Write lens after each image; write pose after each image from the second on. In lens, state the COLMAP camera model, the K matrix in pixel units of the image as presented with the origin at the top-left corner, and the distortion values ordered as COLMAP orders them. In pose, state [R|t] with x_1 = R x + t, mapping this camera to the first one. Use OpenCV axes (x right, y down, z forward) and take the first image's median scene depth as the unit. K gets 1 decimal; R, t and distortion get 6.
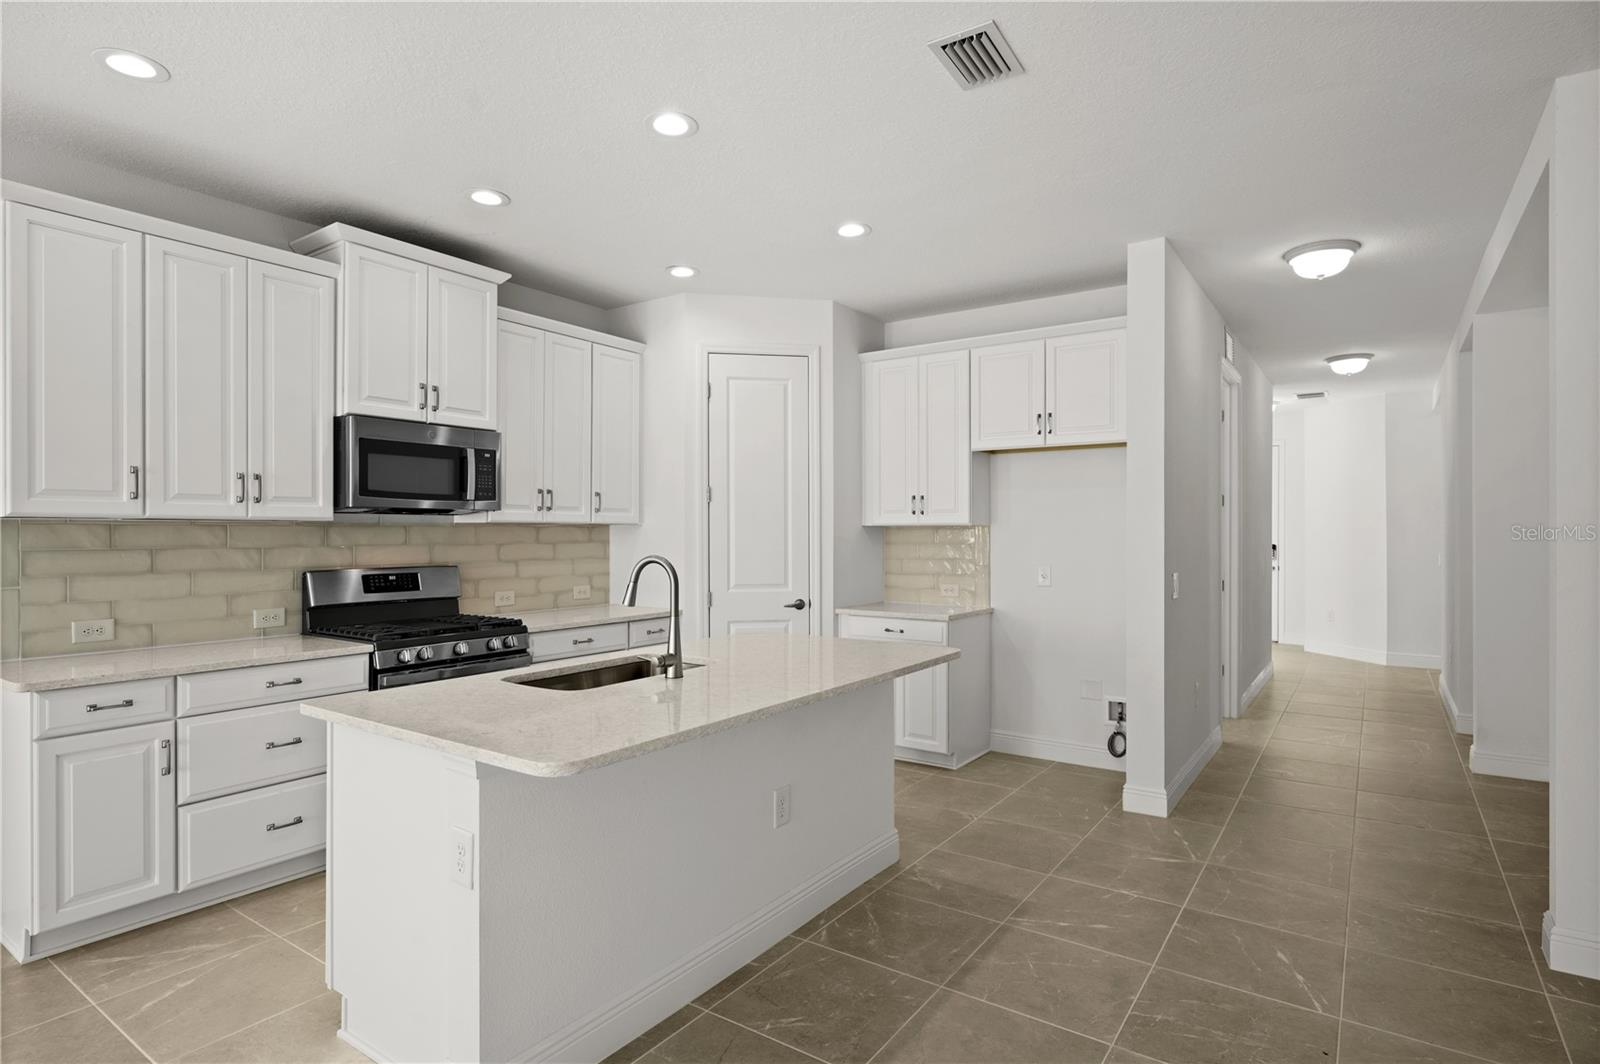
lens RADIAL K [[826.6, 0, 804.5], [0, 826.6, 533.8], [0, 0, 1]] dist [-0.004891, 0.000370]
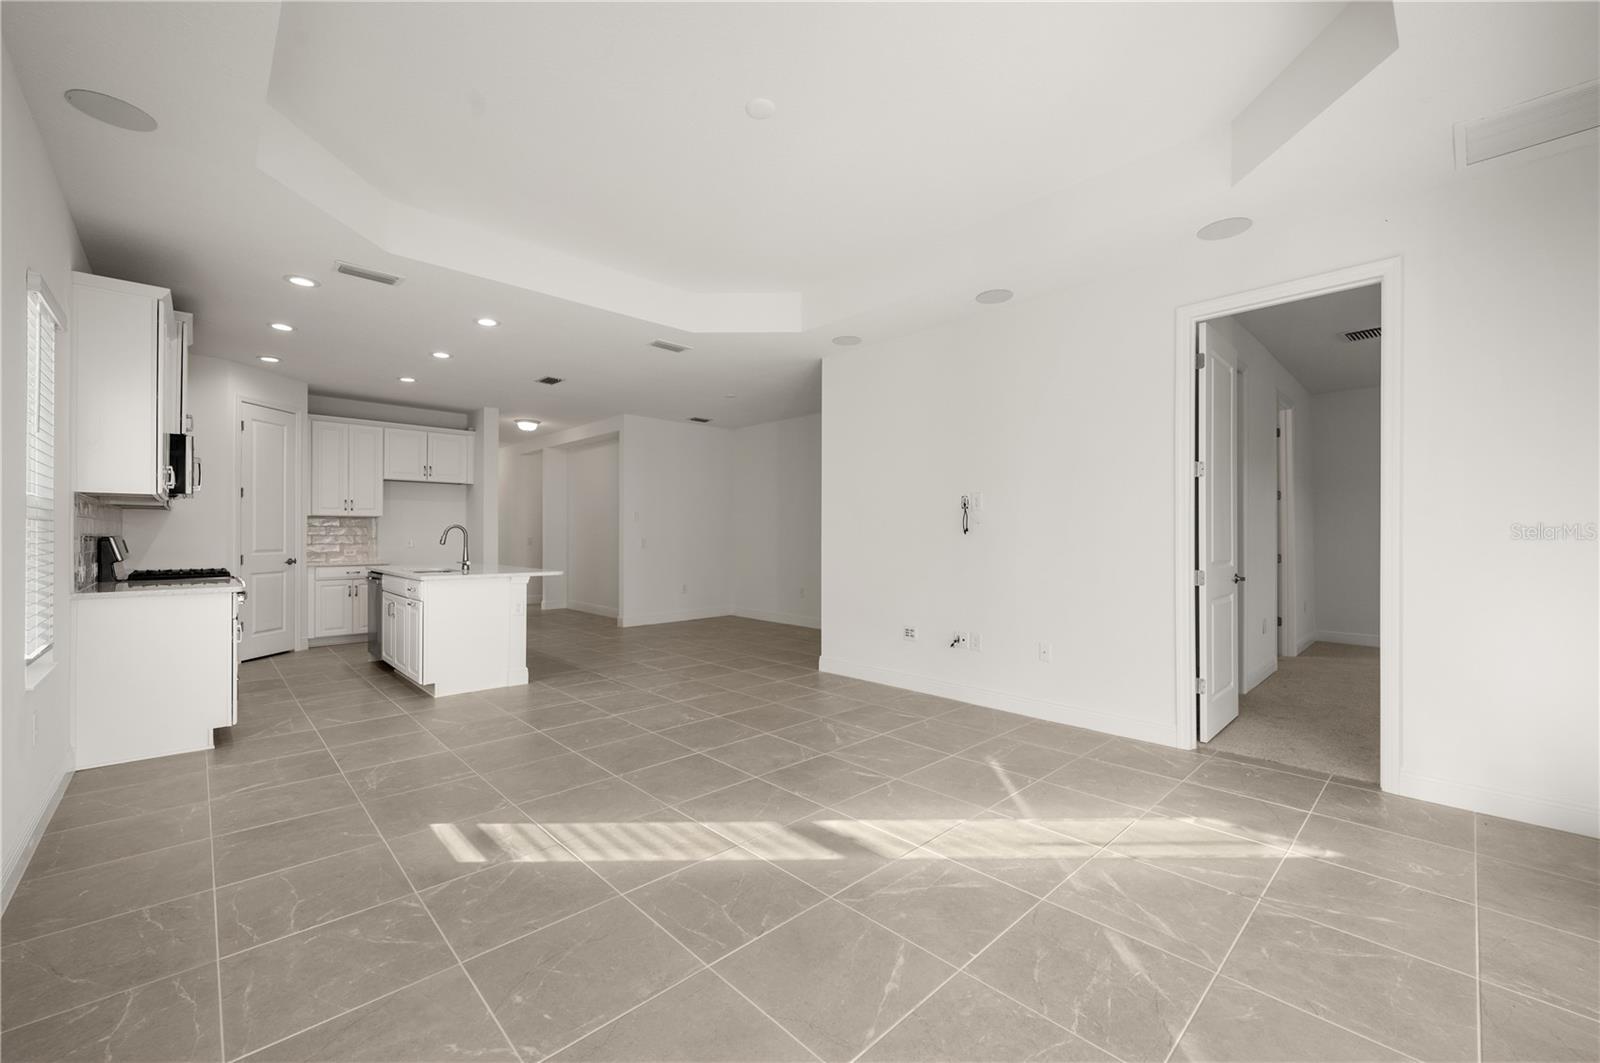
lens RADIAL K [[633.6, 0, 802.5], [0, 633.6, 537.3], [0, 0, 1]] dist [-0.002034, -0.000076]
pose [[0.198708, -0.003238, 0.980053, -1.262344], [0.000225, 0.999995, 0.003258, 0.039128], [-0.980059, -0.000427, 0.198708, -0.320574]]
